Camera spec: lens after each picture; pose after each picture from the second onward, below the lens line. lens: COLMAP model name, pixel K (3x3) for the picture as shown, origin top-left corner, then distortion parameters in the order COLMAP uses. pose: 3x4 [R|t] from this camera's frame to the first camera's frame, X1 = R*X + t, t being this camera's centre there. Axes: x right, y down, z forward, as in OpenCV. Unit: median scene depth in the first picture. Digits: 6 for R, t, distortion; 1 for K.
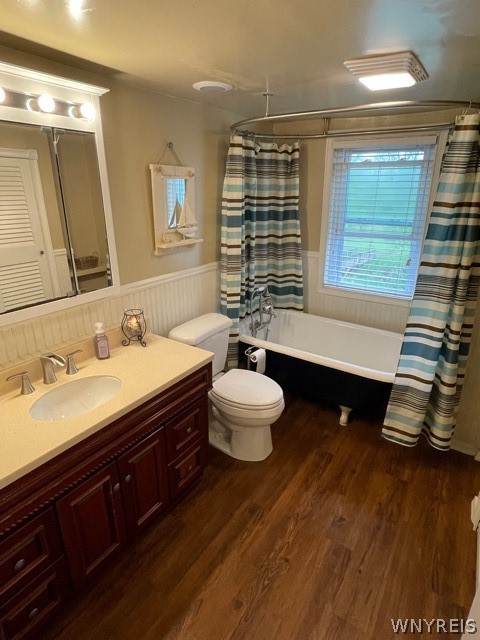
lens RADIAL K [[355.3, 0, 240.0], [0, 355.3, 321.7], [0, 0, 1]] dist [-0.038123, 0.000468]
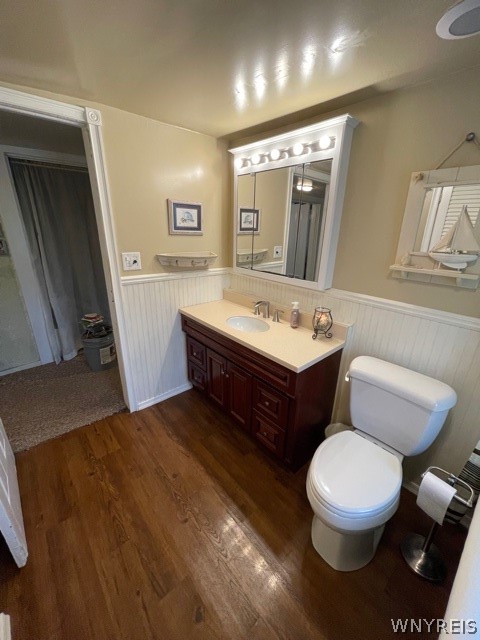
lens RADIAL K [[259.0, 0, 240.0], [0, 259.0, 315.9], [0, 0, 1]] dist [0.000026, -0.000826]
pose [[-0.277286, 0.313393, -0.908239, 0.659235], [-0.341341, 0.851505, 0.398028, -0.299349], [0.898108, 0.420387, -0.129136, 1.000243]]
